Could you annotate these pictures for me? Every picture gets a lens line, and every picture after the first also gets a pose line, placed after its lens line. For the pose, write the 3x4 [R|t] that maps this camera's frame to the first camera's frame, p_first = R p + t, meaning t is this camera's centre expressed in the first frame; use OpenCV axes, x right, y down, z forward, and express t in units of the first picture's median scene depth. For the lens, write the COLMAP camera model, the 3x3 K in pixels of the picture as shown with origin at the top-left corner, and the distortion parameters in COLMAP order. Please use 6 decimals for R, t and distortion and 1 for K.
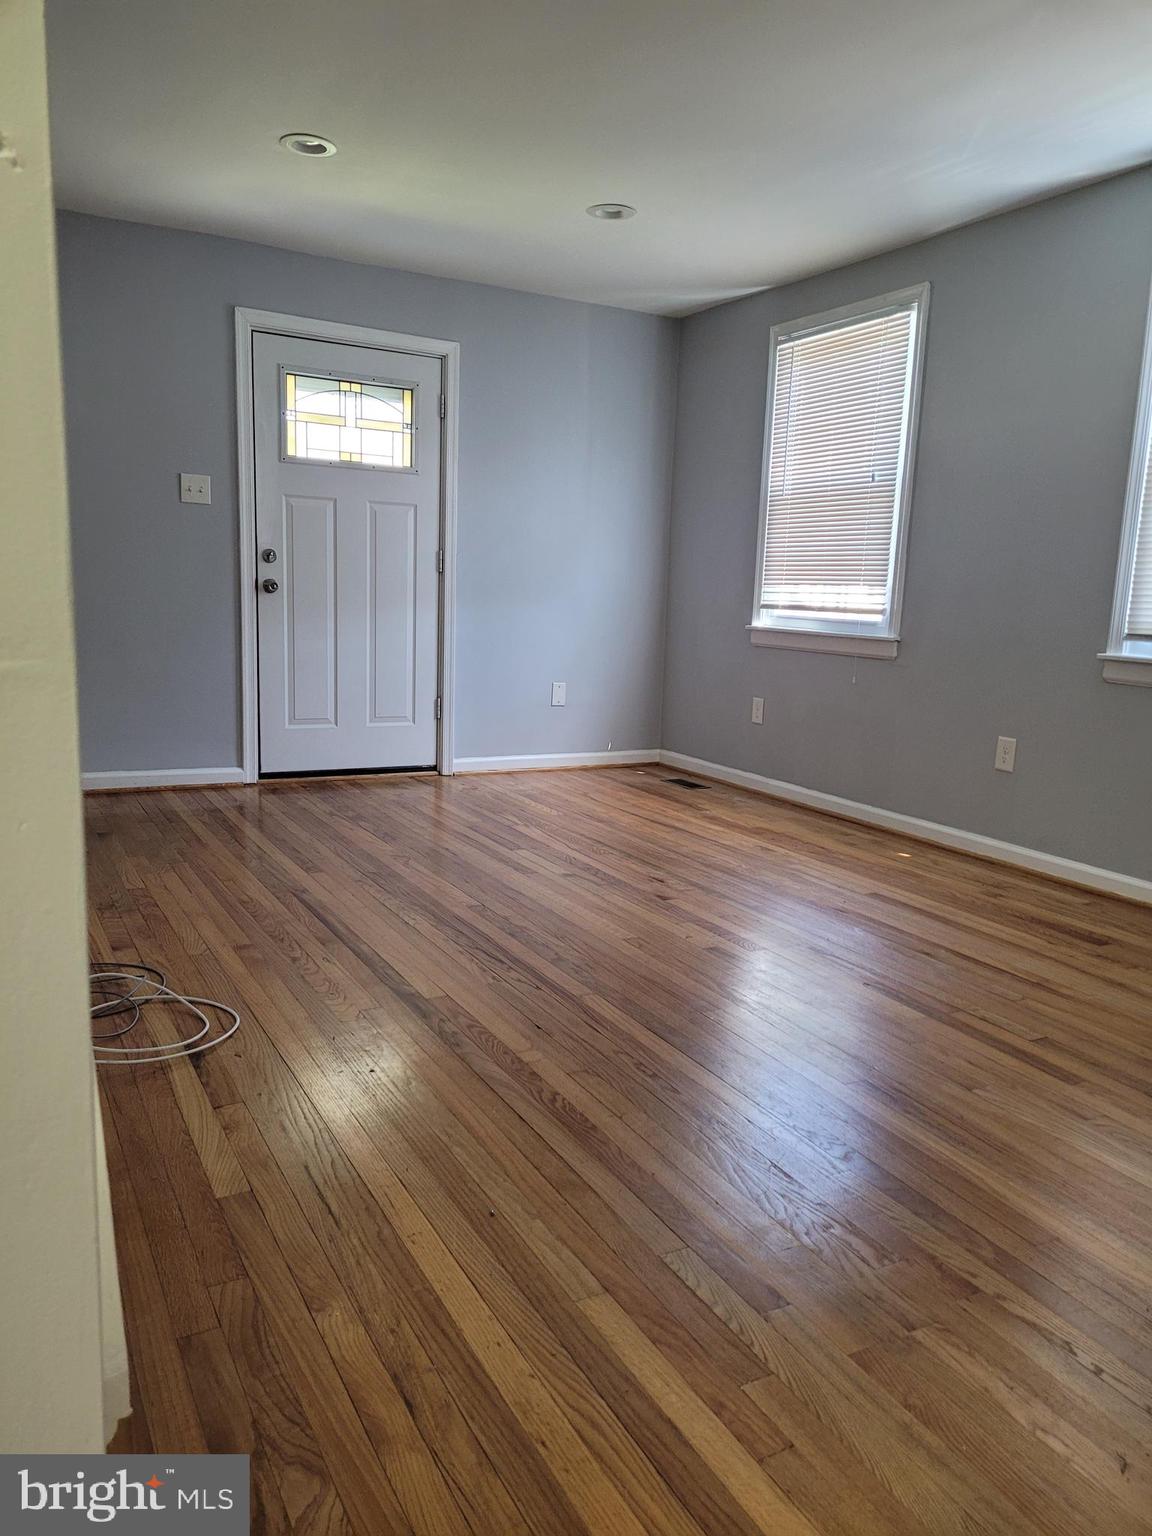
lens RADIAL K [[1149.4, 0, 574.9], [0, 1149.4, 777.3], [0, 0, 1]] dist [0.061158, -0.047172]
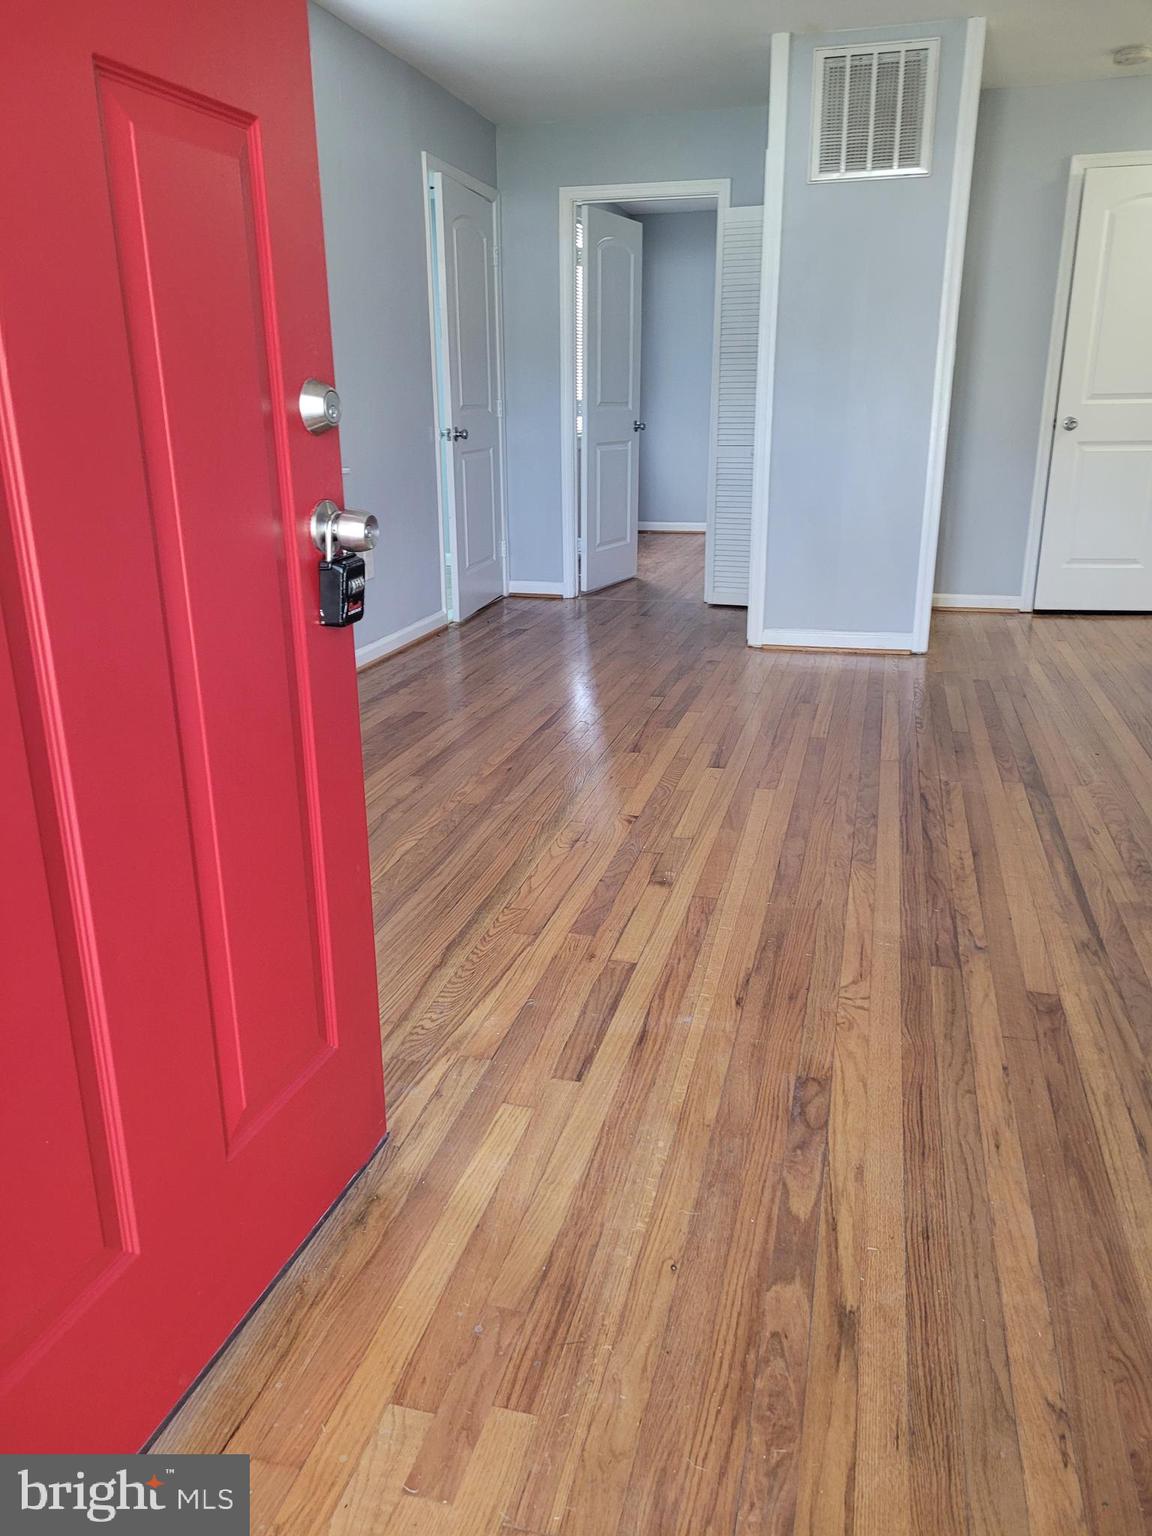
lens RADIAL K [[1149.4, 0, 585.9], [0, 1149.4, 778.4], [0, 0, 1]] dist [0.061158, -0.047172]
pose [[-0.739103, -0.242425, 0.628456, -0.454097], [0.093006, 0.887328, 0.451663, -0.328501], [-0.667141, 0.392276, -0.633279, 1.708284]]
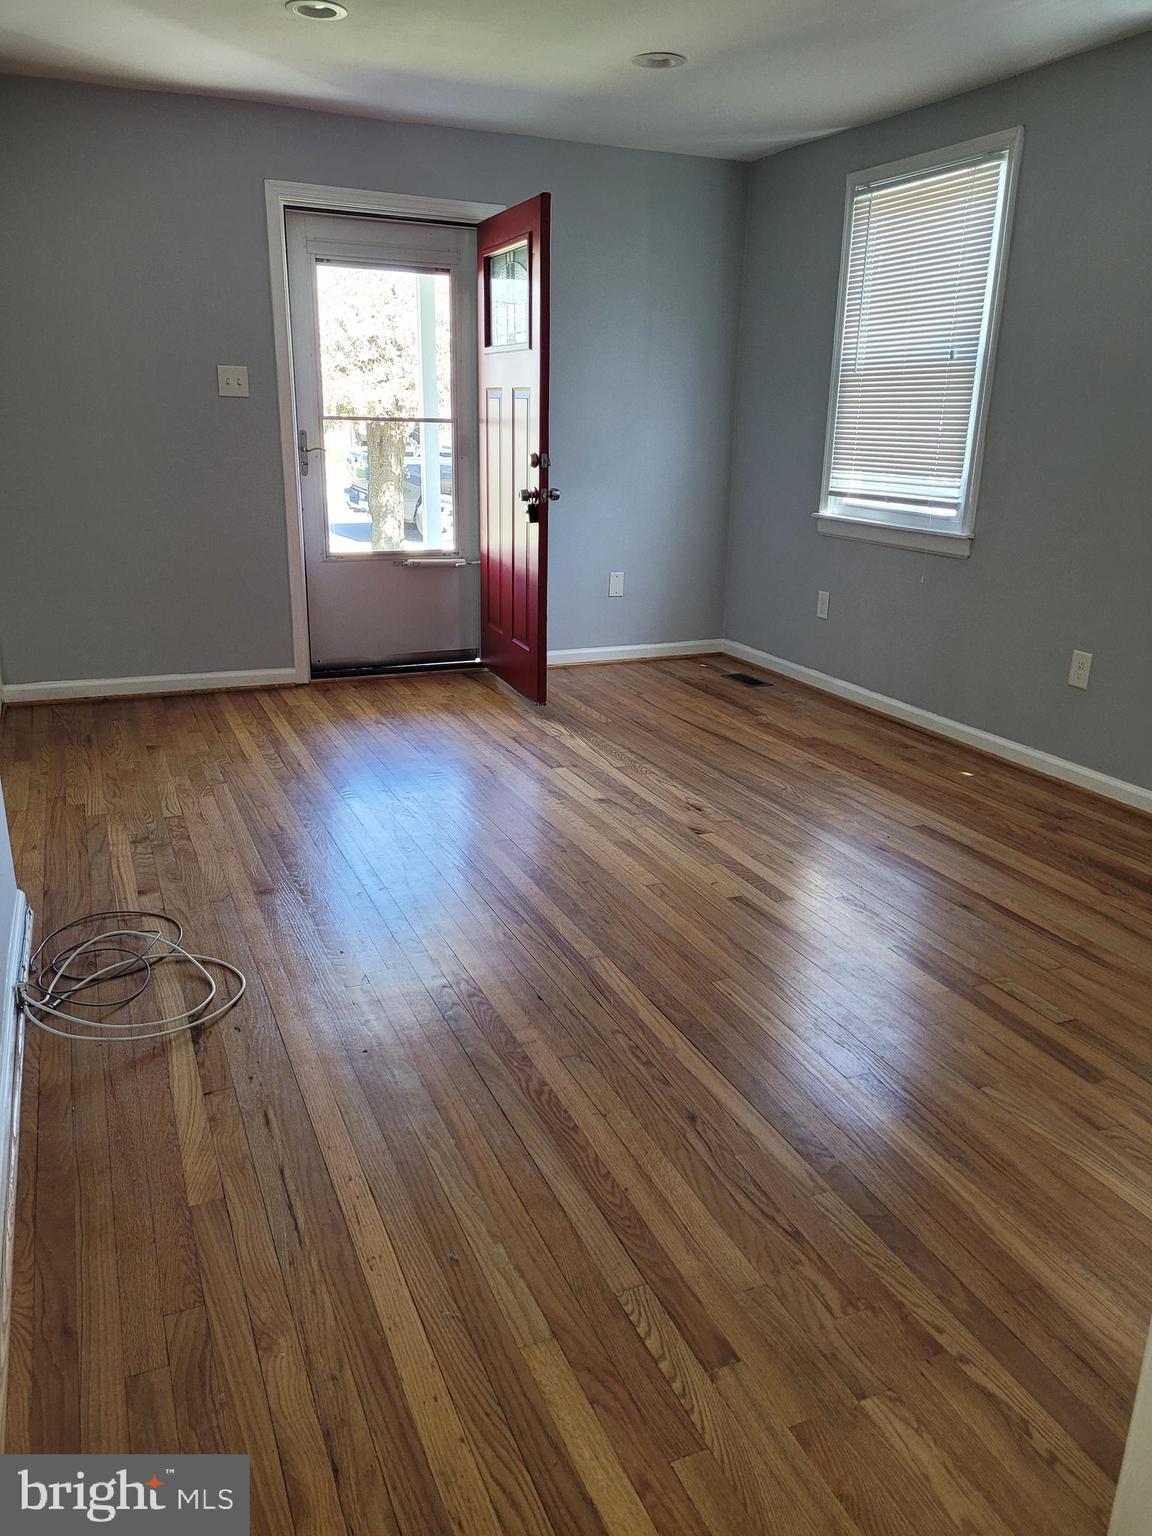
lens RADIAL K [[1149.4, 0, 567.1], [0, 1149.4, 772.3], [0, 0, 1]] dist [0.061158, -0.047172]
pose [[0.995723, 0.007565, -0.092077, 0.063324], [0.004927, 0.990875, 0.134694, -0.084919], [0.092256, -0.134572, 0.986600, 0.042954]]
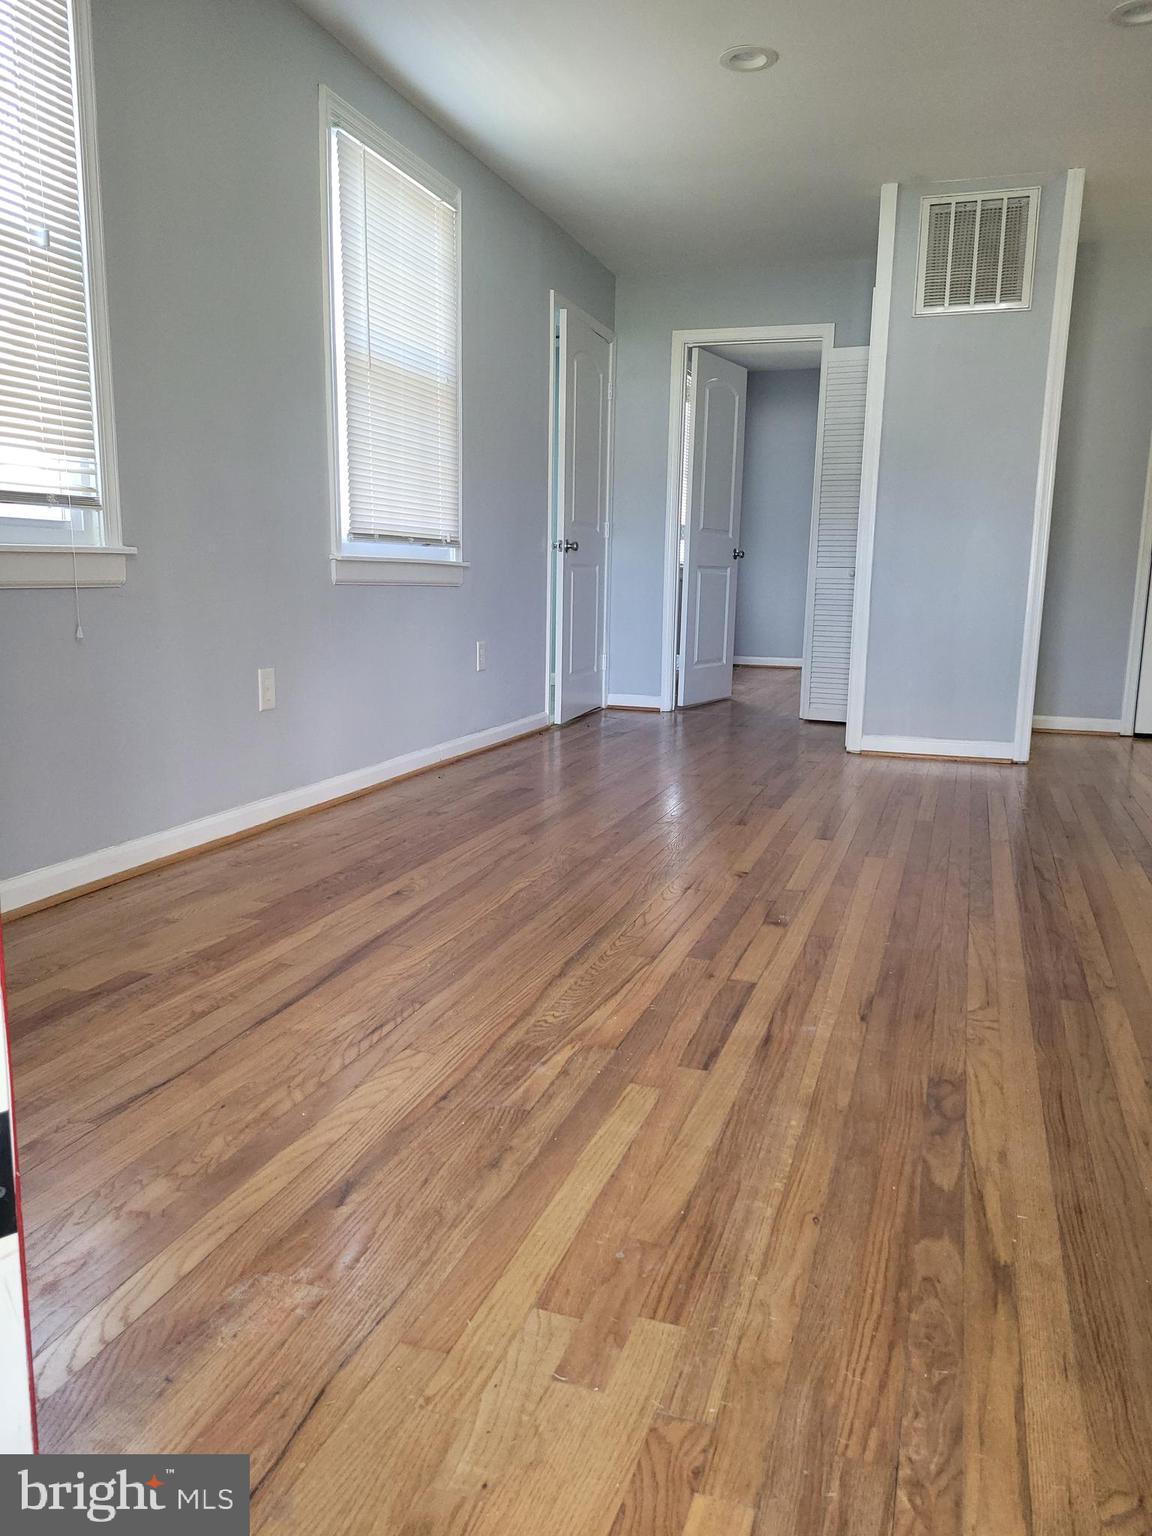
lens RADIAL K [[1149.4, 0, 598.2], [0, 1149.4, 789.0], [0, 0, 1]] dist [0.061158, -0.047172]
pose [[-0.695518, -0.183876, 0.694583, -0.459813], [0.077899, 0.941704, 0.327300, -0.257037], [-0.714274, 0.281750, -0.640648, 1.768810]]
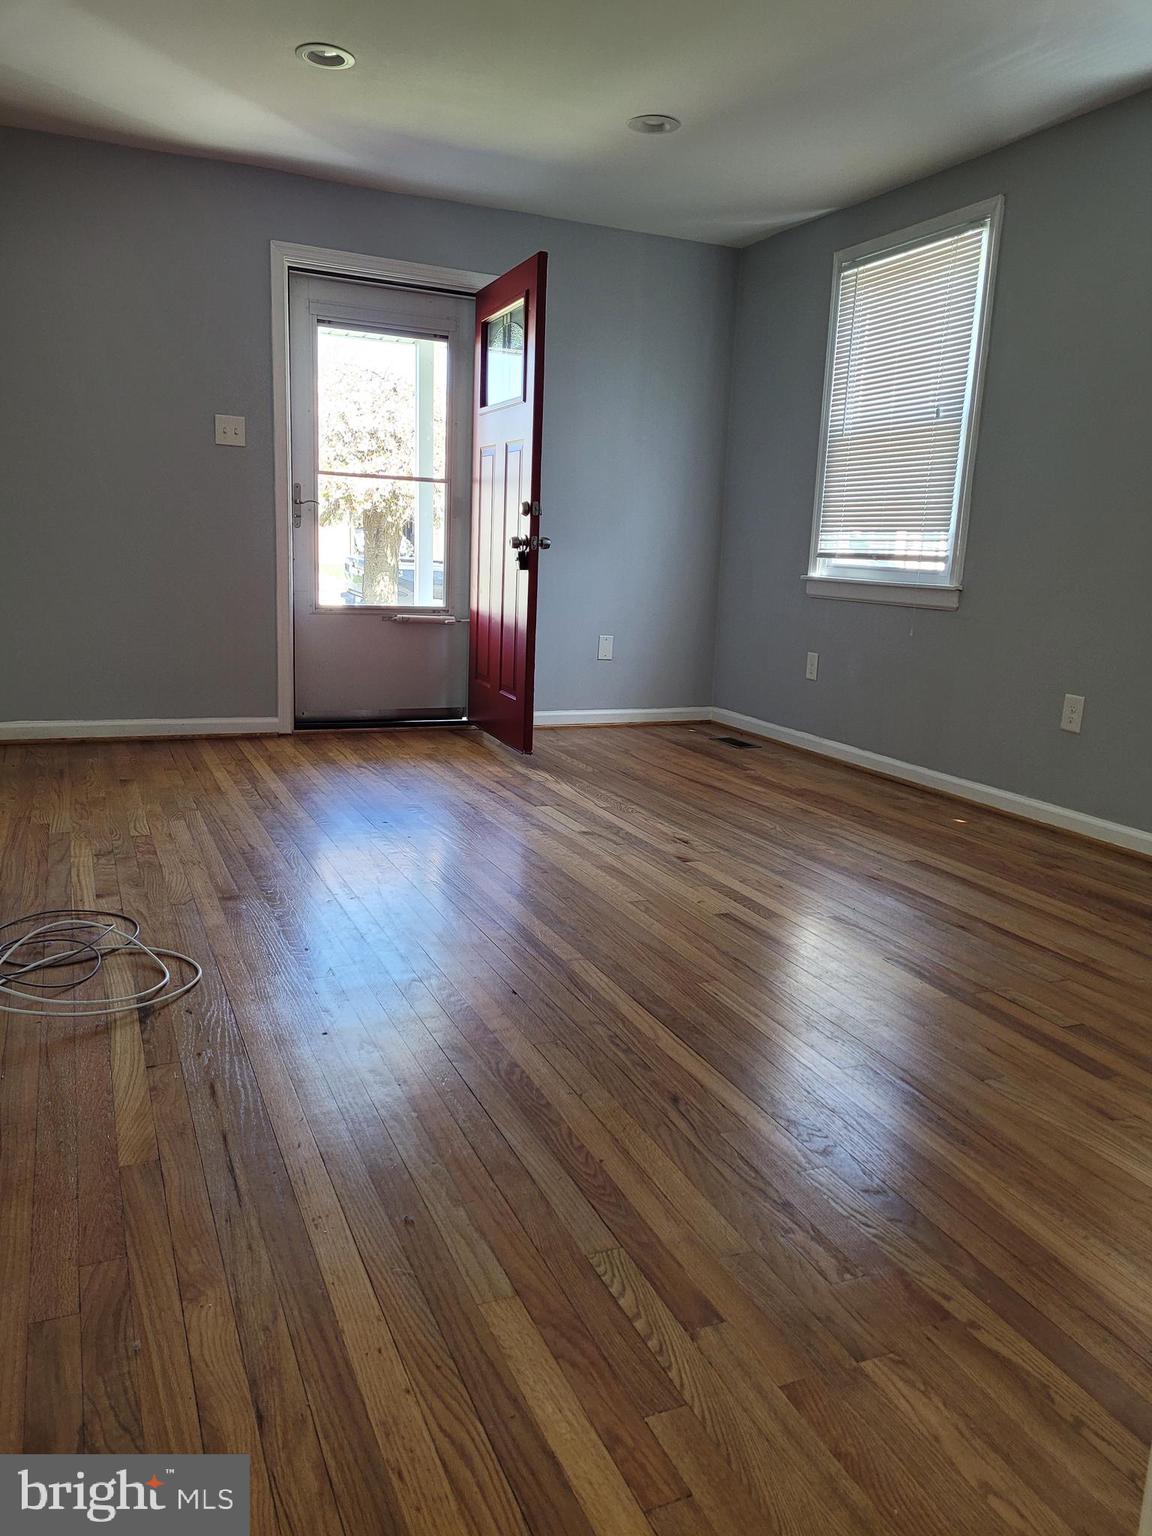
lens RADIAL K [[1149.4, 0, 568.3], [0, 1149.4, 770.6], [0, 0, 1]] dist [0.061158, -0.047172]
pose [[0.996389, 0.019328, -0.082680, 0.066265], [-0.017148, 0.999489, 0.026990, 0.009347], [0.083159, -0.025475, 0.996211, 0.065532]]
